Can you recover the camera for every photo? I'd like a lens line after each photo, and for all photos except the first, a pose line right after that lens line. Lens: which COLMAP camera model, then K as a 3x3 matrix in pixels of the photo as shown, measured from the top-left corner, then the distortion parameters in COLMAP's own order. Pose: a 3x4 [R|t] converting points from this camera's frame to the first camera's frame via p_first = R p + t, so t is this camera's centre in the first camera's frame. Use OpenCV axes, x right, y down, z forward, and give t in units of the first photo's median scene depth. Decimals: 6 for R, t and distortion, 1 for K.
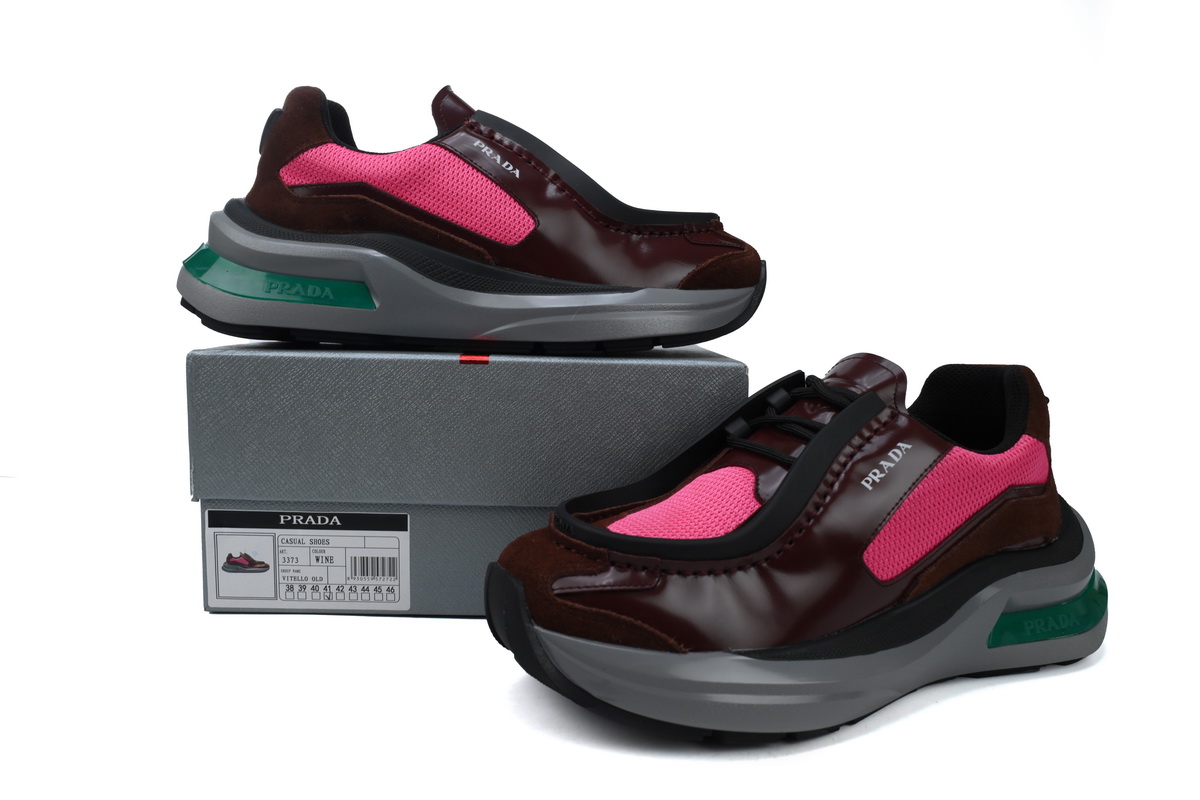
lens RADIAL K [[903.4, 0, 600.0], [0, 903.4, 400.0], [0, 0, 1]] dist [-0.004544, -0.000433]
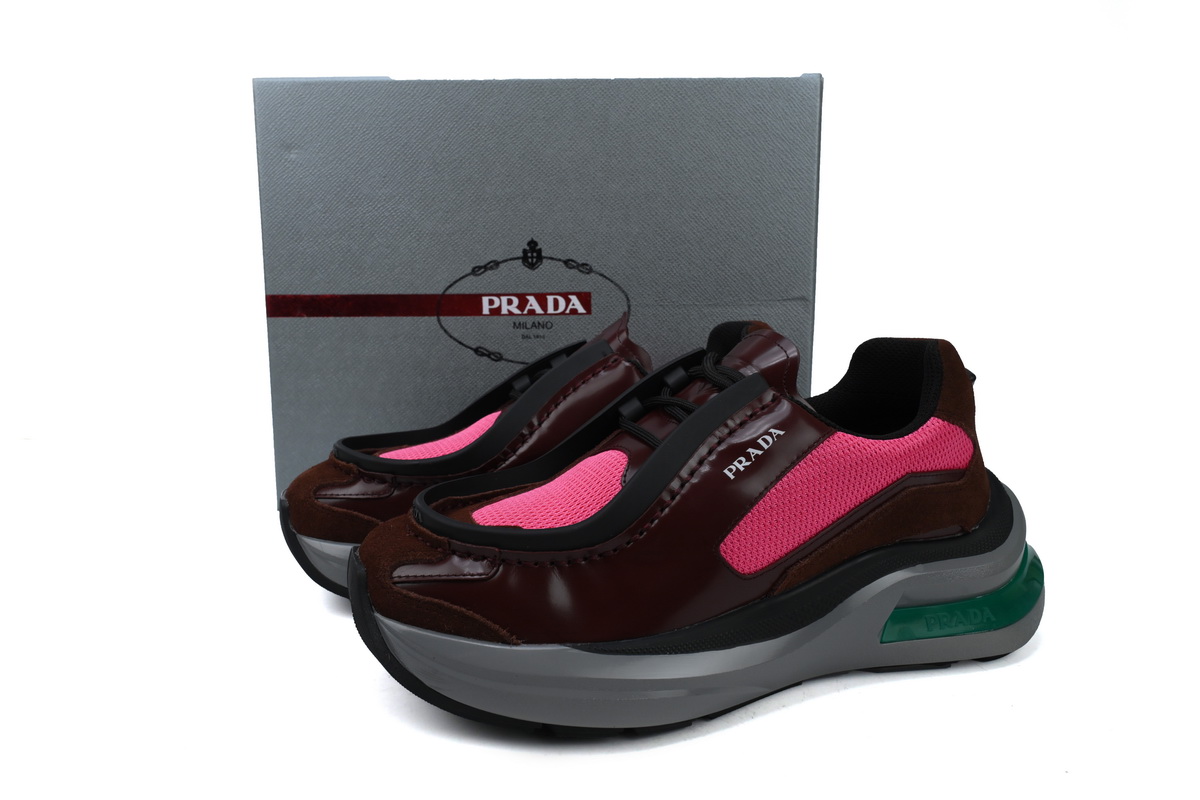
lens RADIAL K [[903.4, 0, 600.0], [0, 903.4, 400.0], [0, 0, 1]] dist [-0.004544, -0.000433]
pose [[0.992283, -0.000543, -0.123992, 0.274025], [0.007222, 0.998545, 0.053430, -0.034847], [0.123782, -0.053913, 0.990844, 0.042793]]
